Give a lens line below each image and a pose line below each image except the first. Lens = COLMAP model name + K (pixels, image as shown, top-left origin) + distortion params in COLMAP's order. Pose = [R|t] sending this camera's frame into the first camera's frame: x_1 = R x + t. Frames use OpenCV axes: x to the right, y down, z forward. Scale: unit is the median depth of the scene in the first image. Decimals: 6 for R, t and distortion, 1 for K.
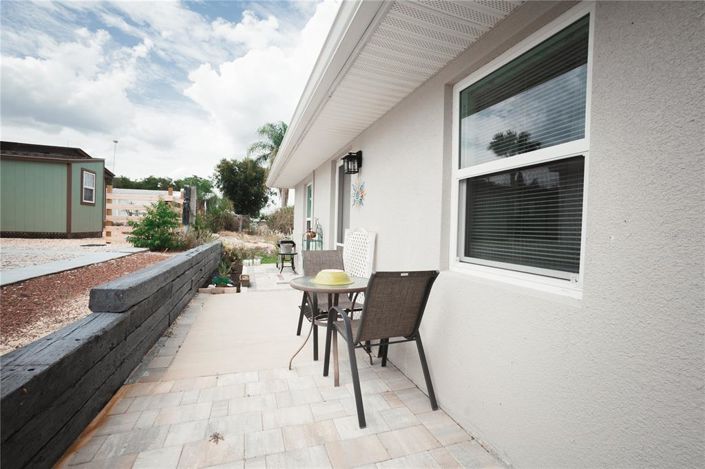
lens RADIAL K [[303.4, 0, 355.9], [0, 303.4, 232.4], [0, 0, 1]] dist [-0.055322, -0.000017]
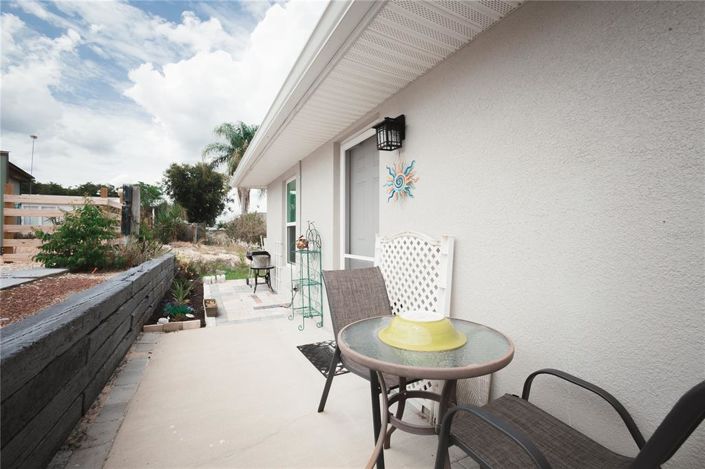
lens RADIAL K [[300.9, 0, 352.5], [0, 300.9, 234.5], [0, 0, 1]] dist [-0.055336, 0.019355]
pose [[0.991731, -0.024283, 0.126013, -0.074407], [0.026068, 0.999582, -0.012535, -0.001860], [-0.125656, 0.015716, 0.991949, 0.153796]]
